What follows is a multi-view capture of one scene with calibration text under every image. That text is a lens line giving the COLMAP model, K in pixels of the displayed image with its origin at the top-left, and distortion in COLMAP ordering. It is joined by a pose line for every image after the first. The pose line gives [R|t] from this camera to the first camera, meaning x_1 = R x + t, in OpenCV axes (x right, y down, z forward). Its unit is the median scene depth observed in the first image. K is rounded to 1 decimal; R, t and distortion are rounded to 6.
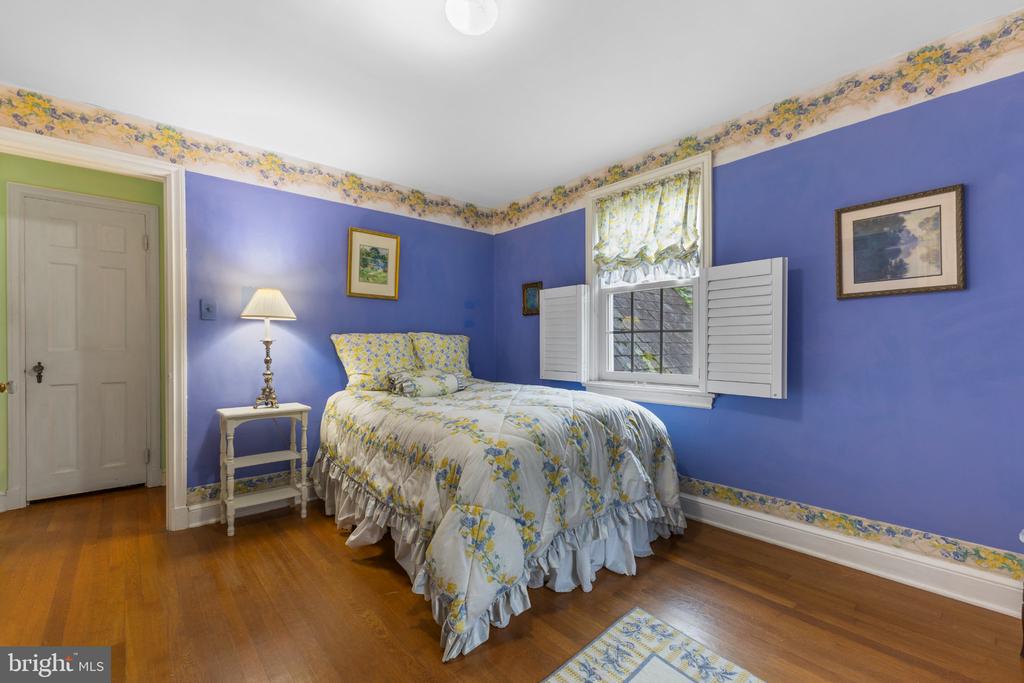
lens RADIAL K [[439.7, 0, 512.9], [0, 439.7, 344.3], [0, 0, 1]] dist [0.002663, 0.000333]
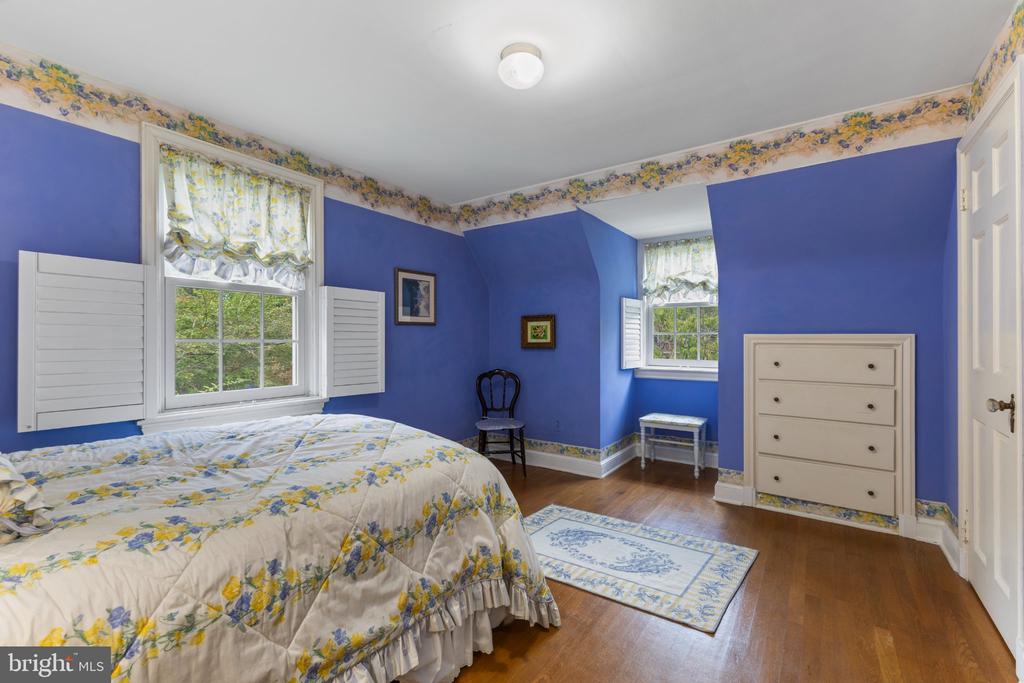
lens RADIAL K [[445.4, 0, 510.7], [0, 445.4, 340.0], [0, 0, 1]] dist [0.001498, -0.000126]
pose [[-0.252226, 0.005974, 0.967650, -0.707882], [0.001293, 0.999982, -0.005836, -0.026917], [-0.967668, -0.000221, -0.252229, 0.769293]]
